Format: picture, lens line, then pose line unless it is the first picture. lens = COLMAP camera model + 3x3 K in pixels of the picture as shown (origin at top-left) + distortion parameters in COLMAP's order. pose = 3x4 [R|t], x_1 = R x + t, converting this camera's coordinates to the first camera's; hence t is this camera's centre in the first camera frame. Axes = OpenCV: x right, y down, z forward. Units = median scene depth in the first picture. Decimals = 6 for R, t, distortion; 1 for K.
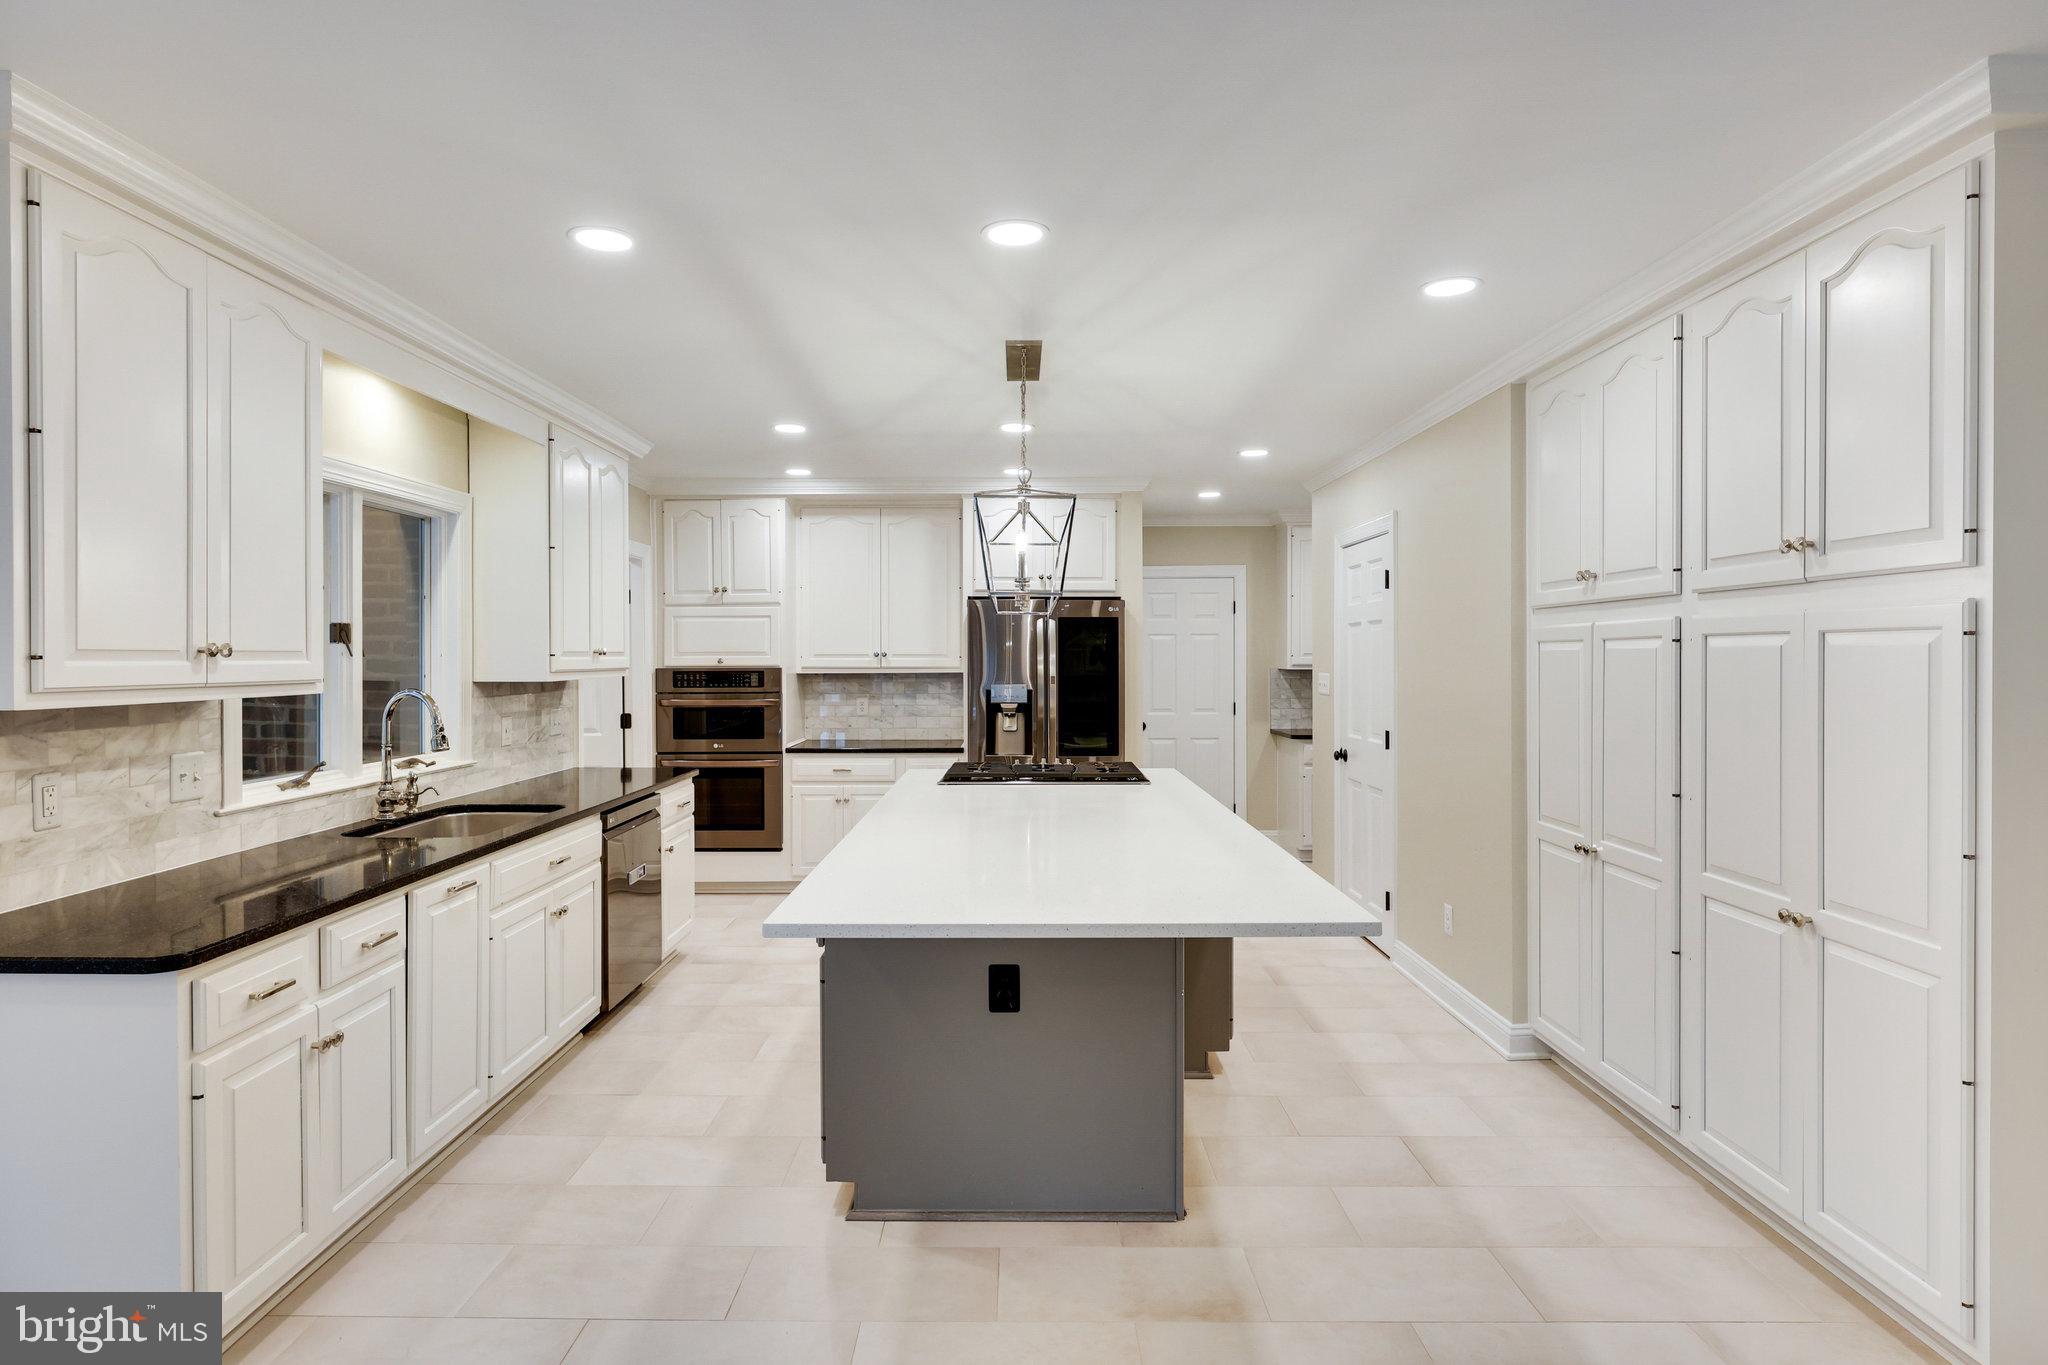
lens RADIAL K [[898.7, 0, 1026.5], [0, 898.7, 668.8], [0, 0, 1]] dist [0.000940, 0.000428]
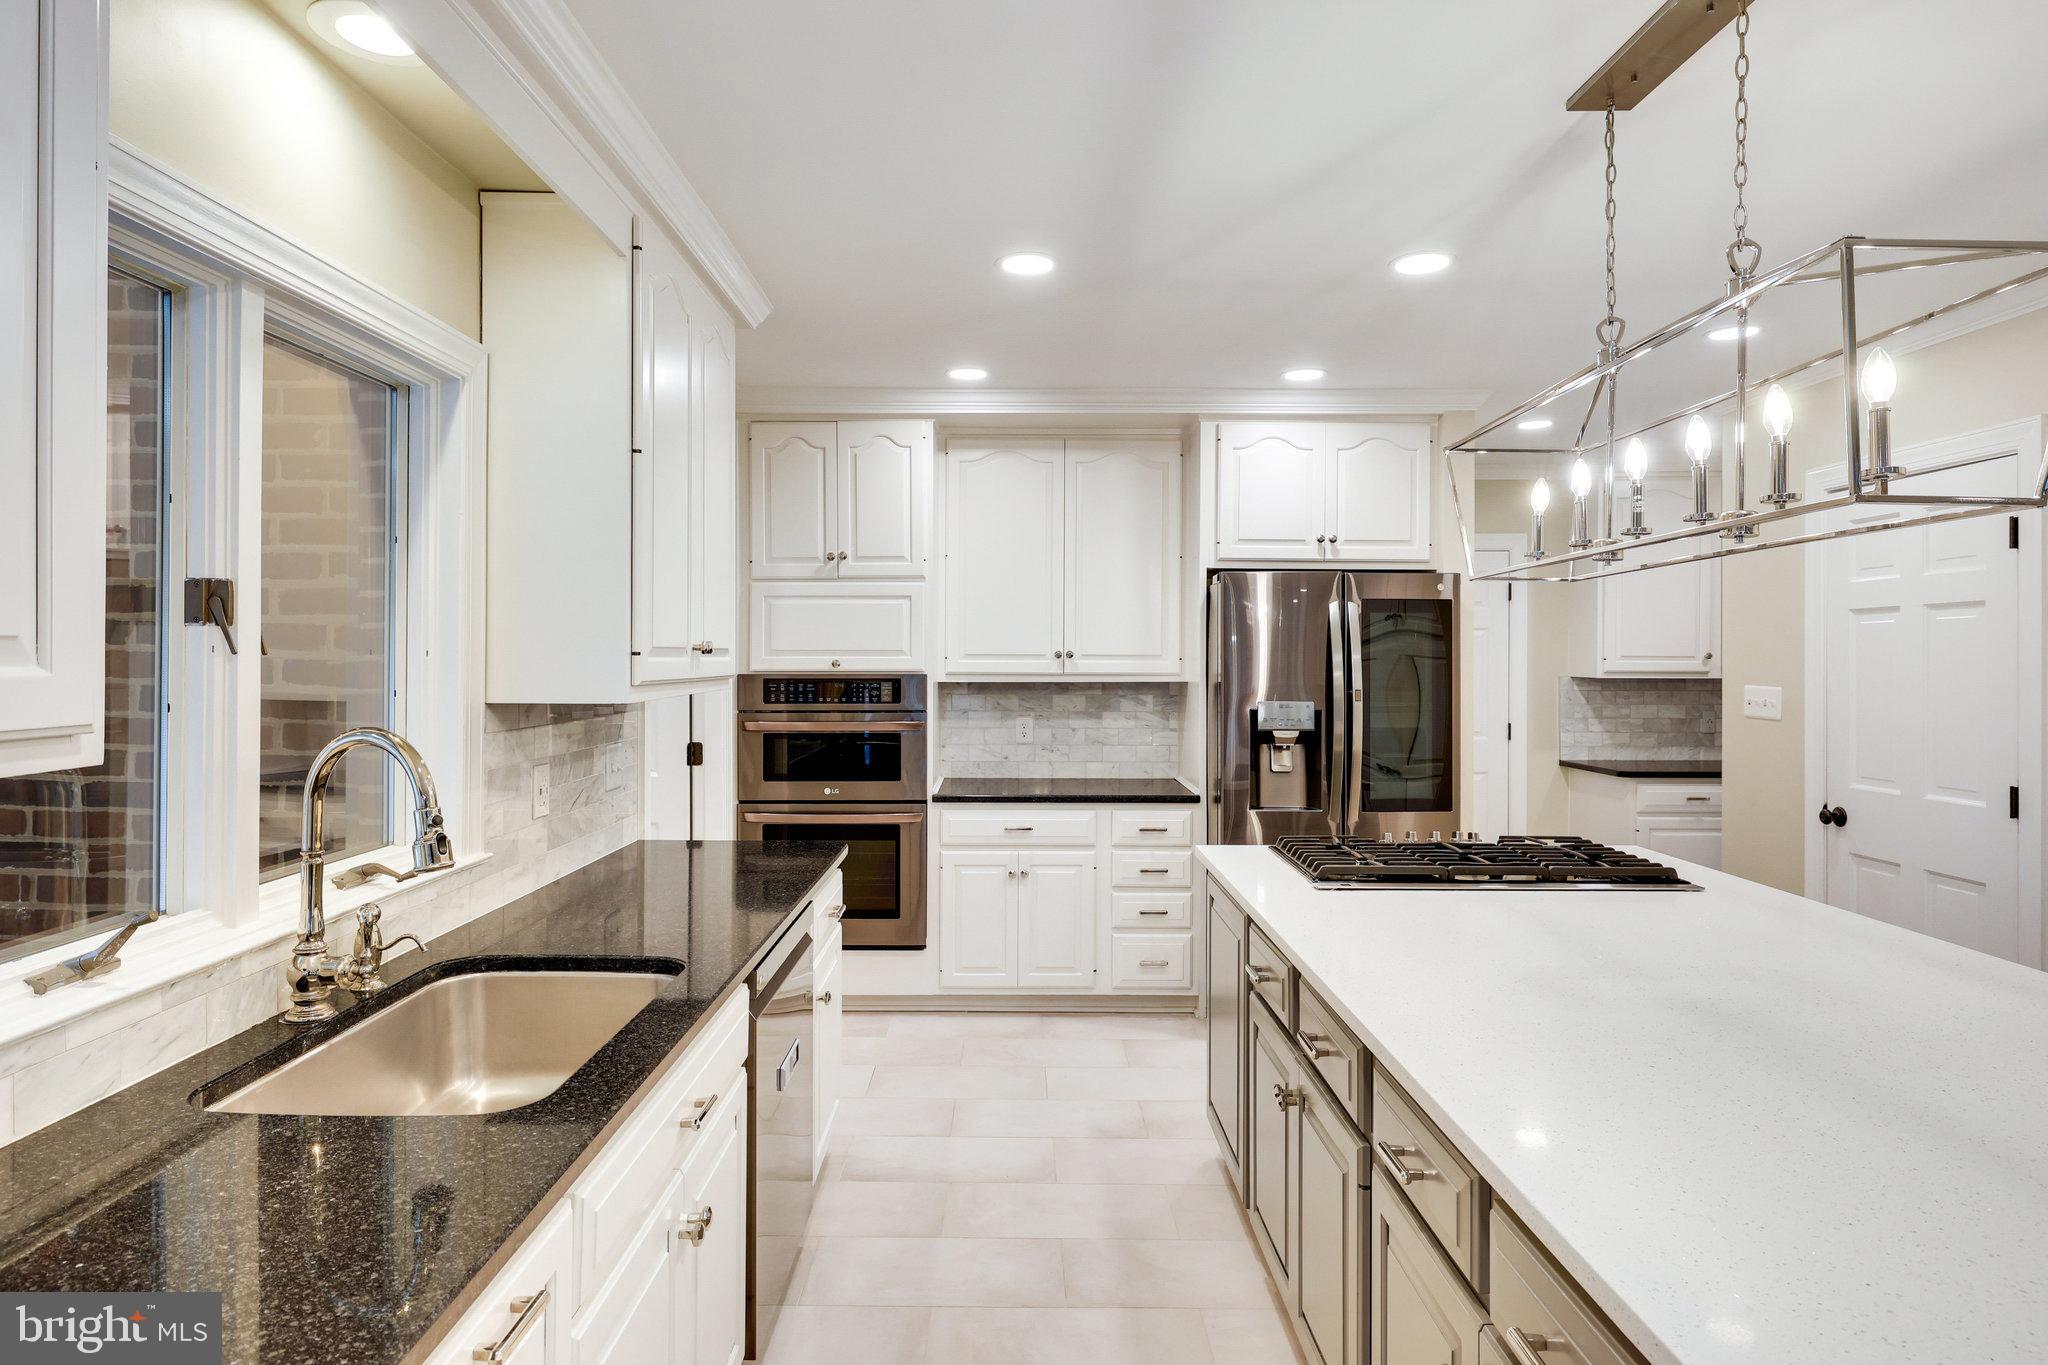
lens RADIAL K [[946.0, 0, 1021.5], [0, 946.0, 664.1], [0, 0, 1]] dist [0.000579, 0.000299]
pose [[0.999990, 0.003794, 0.002500, -0.213588], [-0.003777, 0.999971, -0.006594, -0.004325], [-0.002525, 0.006584, 0.999975, 0.312782]]
